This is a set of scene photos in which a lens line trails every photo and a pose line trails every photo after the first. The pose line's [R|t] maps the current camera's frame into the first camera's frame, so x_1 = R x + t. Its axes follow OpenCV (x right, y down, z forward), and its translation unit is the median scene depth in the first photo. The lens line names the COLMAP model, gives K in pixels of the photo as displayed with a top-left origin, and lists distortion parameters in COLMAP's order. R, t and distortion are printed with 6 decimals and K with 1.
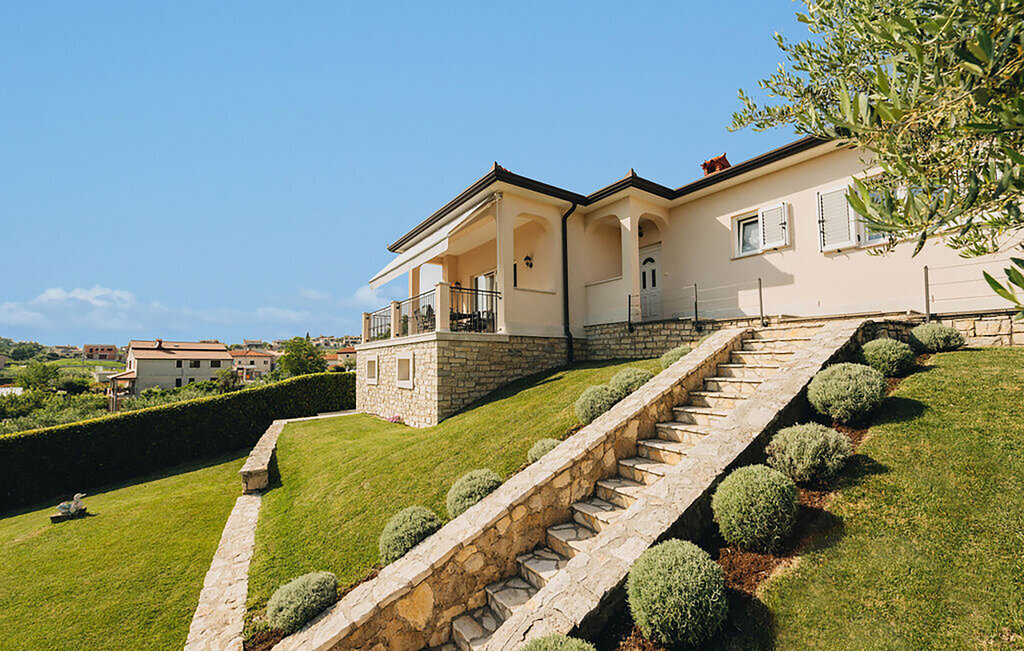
lens RADIAL K [[403.0, 0, 515.0], [0, 403.0, 331.9], [0, 0, 1]] dist [0.000300, 0.000053]
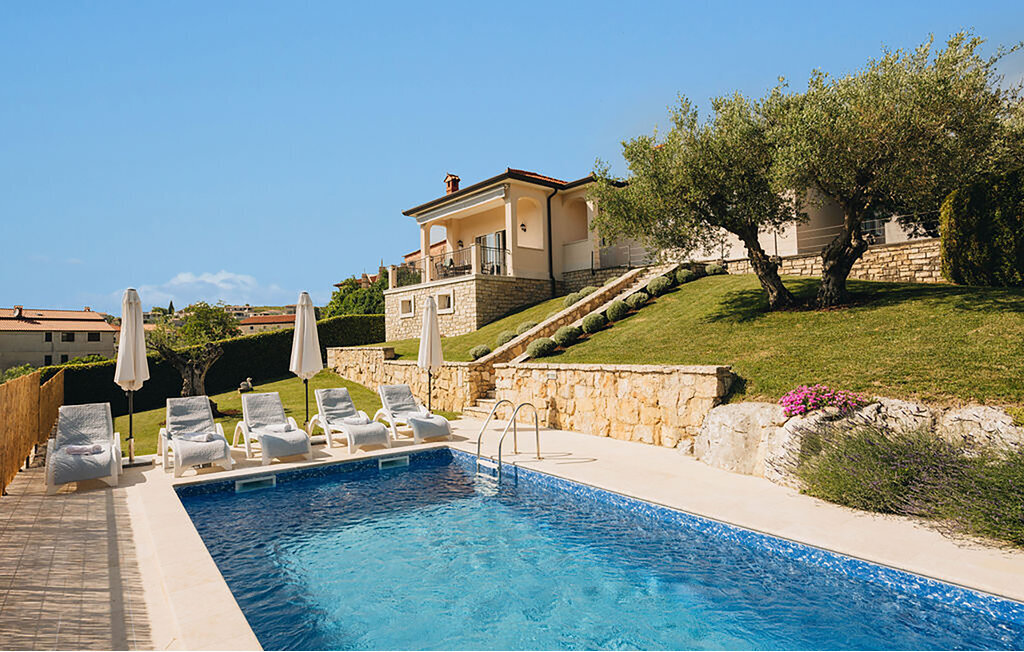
lens RADIAL K [[535.9, 0, 509.0], [0, 535.9, 325.4], [0, 0, 1]] dist [0.000720, -0.000151]
pose [[0.995587, -0.013370, 0.092881, -0.220970], [0.008668, 0.998669, 0.050853, 0.082550], [-0.093438, -0.049824, 0.994378, -0.994839]]
